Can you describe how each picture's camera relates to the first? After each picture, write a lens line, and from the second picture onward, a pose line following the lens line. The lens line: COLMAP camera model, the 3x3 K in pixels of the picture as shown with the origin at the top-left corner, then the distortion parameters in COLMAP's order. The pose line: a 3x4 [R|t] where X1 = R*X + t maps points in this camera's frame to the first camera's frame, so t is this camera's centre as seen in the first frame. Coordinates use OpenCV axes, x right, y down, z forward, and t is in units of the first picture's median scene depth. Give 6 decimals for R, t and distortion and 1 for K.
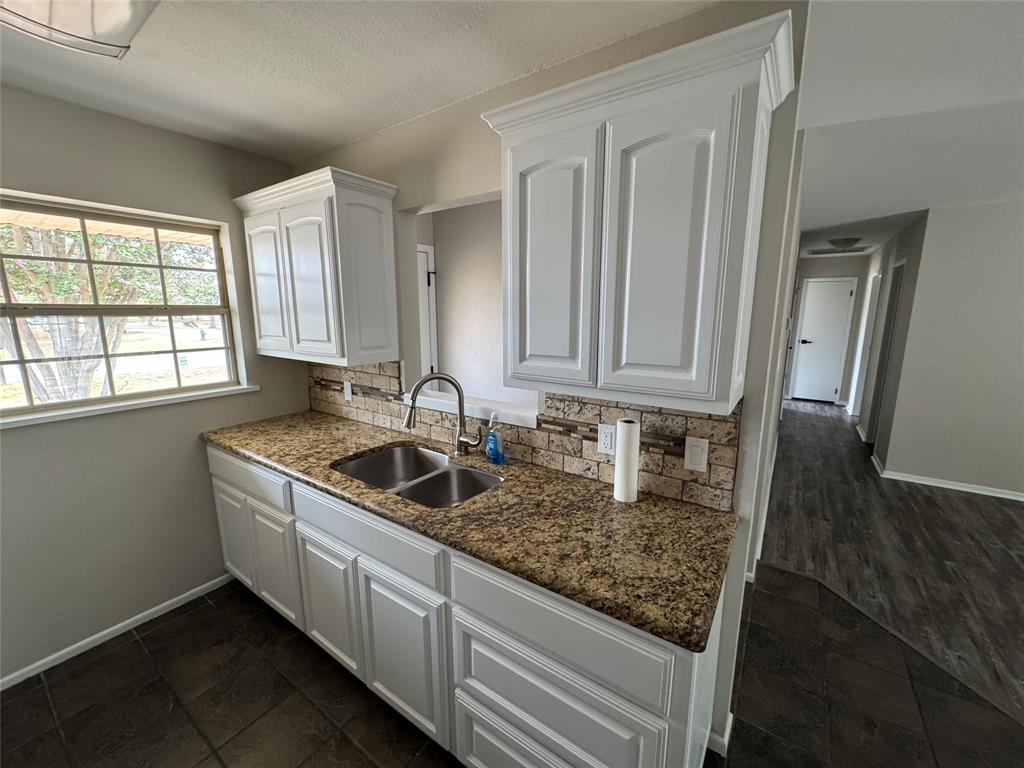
lens RADIAL K [[409.2, 0, 511.5], [0, 409.2, 382.4], [0, 0, 1]] dist [-0.004977, 0.000762]
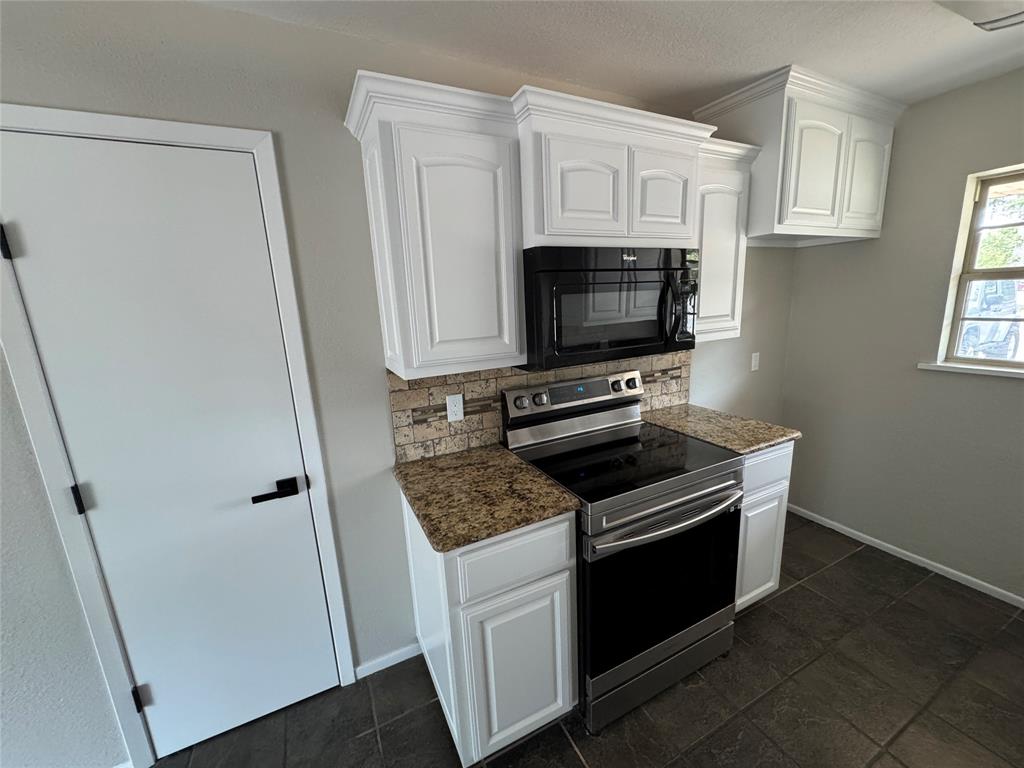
lens RADIAL K [[409.2, 0, 513.2], [0, 409.2, 381.6], [0, 0, 1]] dist [-0.004977, 0.000762]
pose [[-0.482738, 0.197257, -0.853261, 0.397840], [-0.112484, 0.952268, 0.283784, -0.044277], [0.868511, 0.232971, -0.437507, 0.291884]]
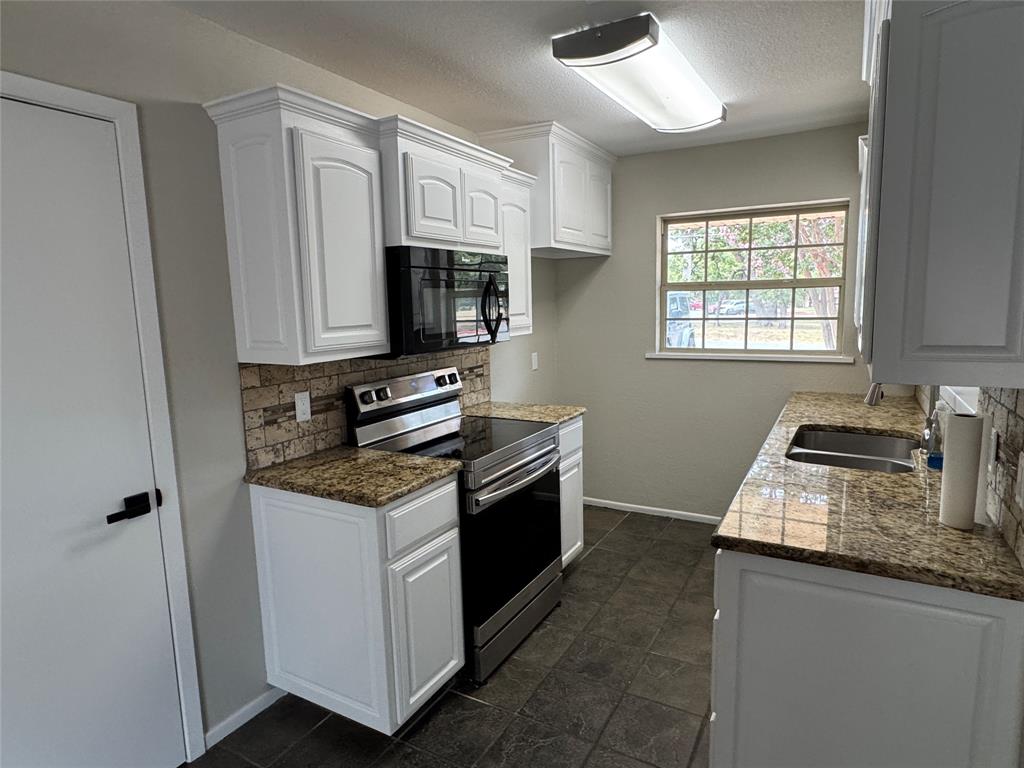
lens RADIAL K [[596.1, 0, 507.8], [0, 596.1, 381.9], [0, 0, 1]] dist [-0.020779, 0.013216]
pose [[0.083330, 0.131656, -0.987787, 0.968039], [-0.151423, 0.981397, 0.118031, 0.028608], [0.984950, 0.139738, 0.101716, 0.068405]]
